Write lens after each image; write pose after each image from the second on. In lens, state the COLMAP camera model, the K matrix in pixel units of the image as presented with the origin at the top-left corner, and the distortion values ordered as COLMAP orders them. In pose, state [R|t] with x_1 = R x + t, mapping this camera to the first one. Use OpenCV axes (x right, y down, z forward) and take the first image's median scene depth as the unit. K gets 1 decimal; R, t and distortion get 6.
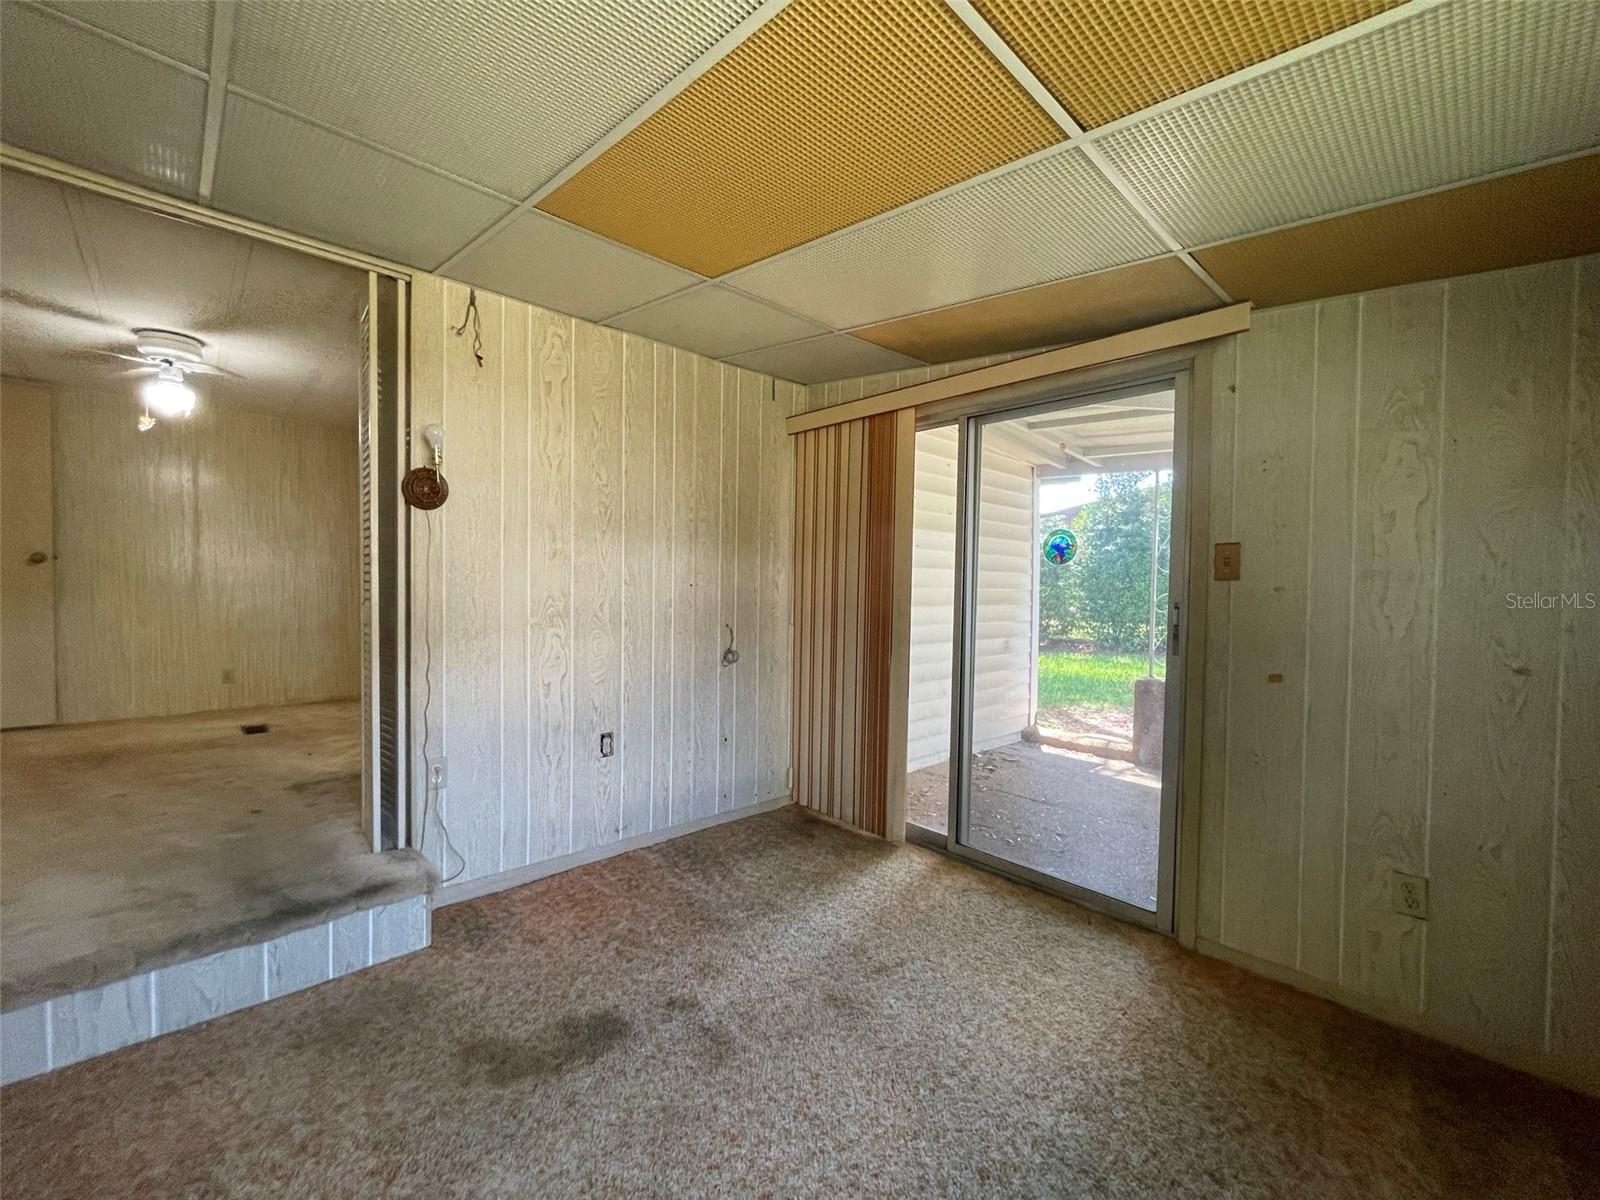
lens RADIAL K [[648.1, 0, 800.0], [0, 648.1, 600.0], [0, 0, 1]] dist [-0.000903, -0.000521]
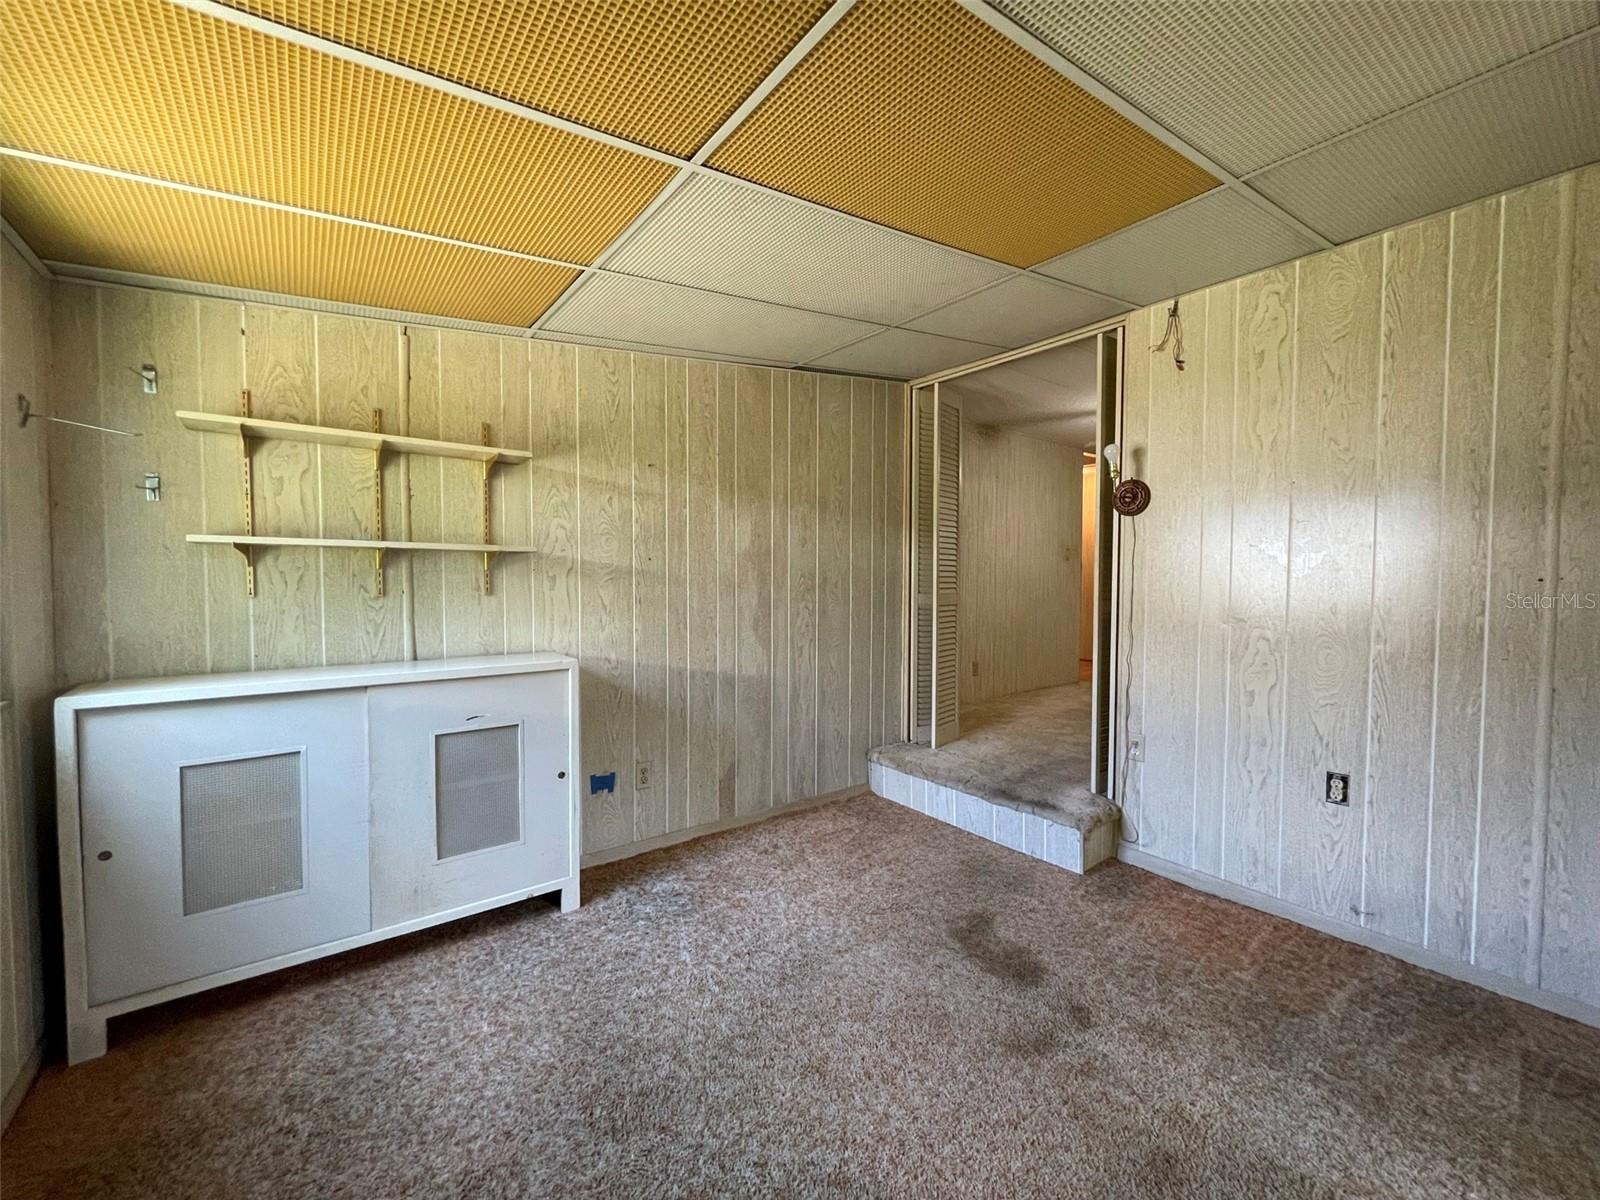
lens RADIAL K [[648.1, 0, 800.0], [0, 648.1, 600.0], [0, 0, 1]] dist [-0.000903, -0.000521]
pose [[-0.103512, 0.020735, -0.994412, 0.610953], [-0.028453, 0.999312, 0.023799, -0.000016], [0.994221, 0.030758, -0.102851, 0.511806]]
